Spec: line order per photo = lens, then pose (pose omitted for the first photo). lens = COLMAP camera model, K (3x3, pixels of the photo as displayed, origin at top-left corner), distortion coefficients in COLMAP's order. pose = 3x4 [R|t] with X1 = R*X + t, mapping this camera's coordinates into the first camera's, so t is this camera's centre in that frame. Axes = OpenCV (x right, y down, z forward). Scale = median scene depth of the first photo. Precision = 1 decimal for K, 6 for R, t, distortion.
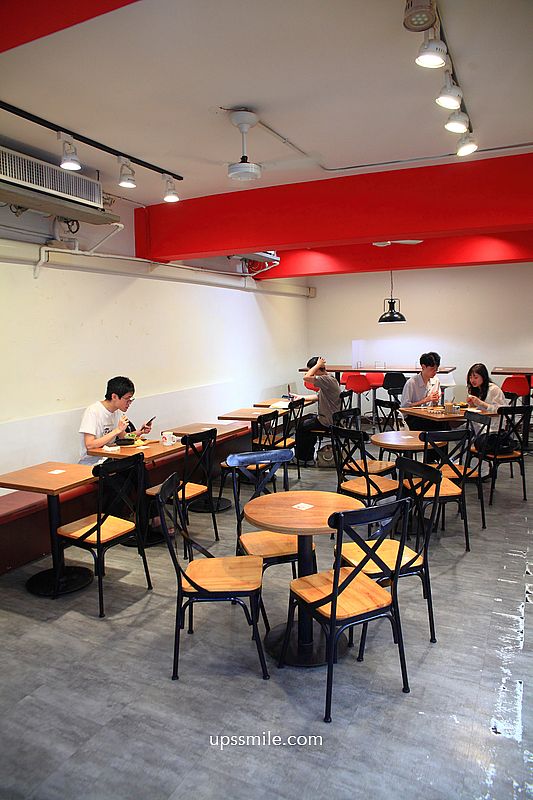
lens RADIAL K [[555.3, 0, 266.5], [0, 555.3, 400.0], [0, 0, 1]] dist [-0.110422, 0.098871]
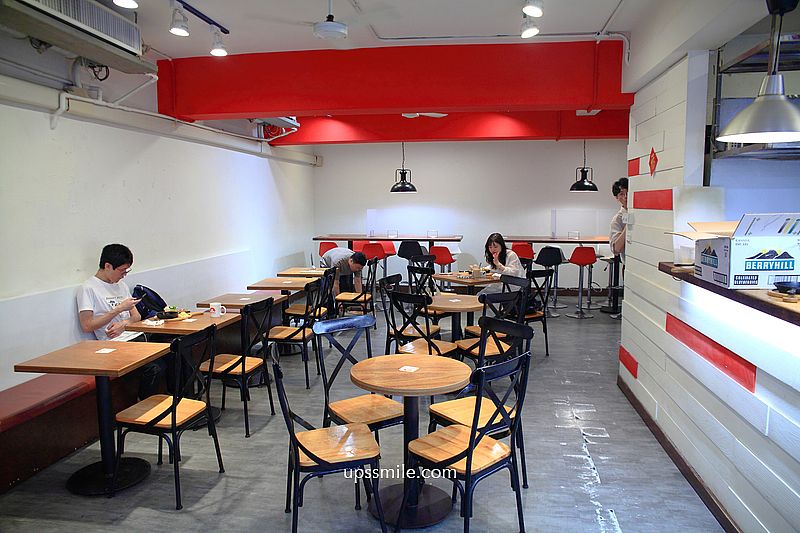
lens RADIAL K [[555.3, 0, 400.0], [0, 555.3, 266.5], [0, 0, 1]] dist [-0.110422, 0.098871]
pose [[0.954646, -0.013286, 0.297448, -0.157316], [0.016147, 0.999844, -0.007165, 0.008670], [-0.297306, 0.011643, 0.954711, 0.027148]]
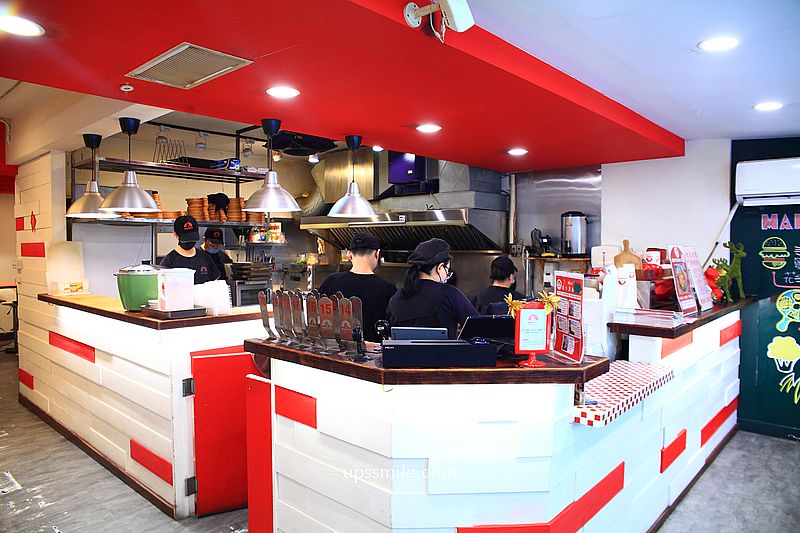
lens RADIAL K [[555.3, 0, 400.0], [0, 555.3, 266.5], [0, 0, 1]] dist [-0.110422, 0.098871]
pose [[0.293065, -0.007086, 0.956066, -0.389786], [0.108075, 0.993809, -0.025763, 0.052945], [-0.949965, 0.110877, 0.292017, -0.346129]]
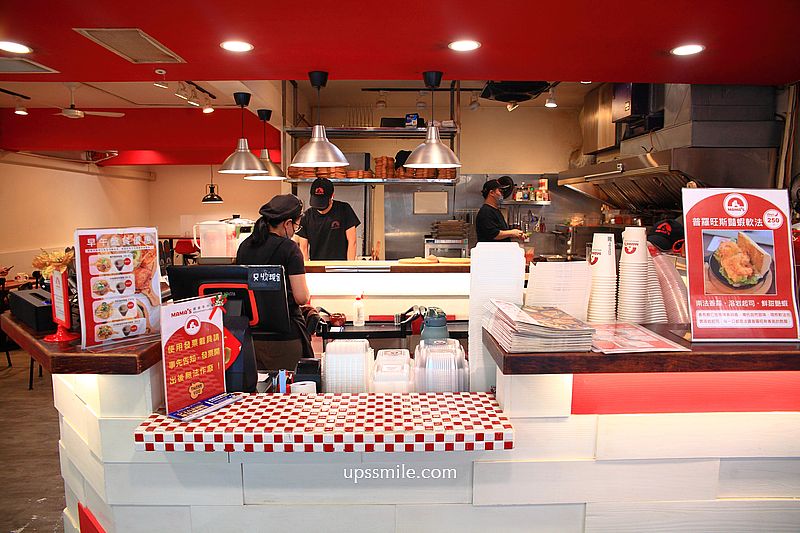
lens RADIAL K [[544.0, 0, 400.0], [0, 544.0, 266.5], [0, 0, 1]] dist [-0.065786, 0.051748]
pose [[0.898489, -0.019545, 0.438560, 0.101259], [0.029215, 0.999456, -0.015312, 0.092491], [-0.438022, 0.026570, 0.898571, -0.700431]]
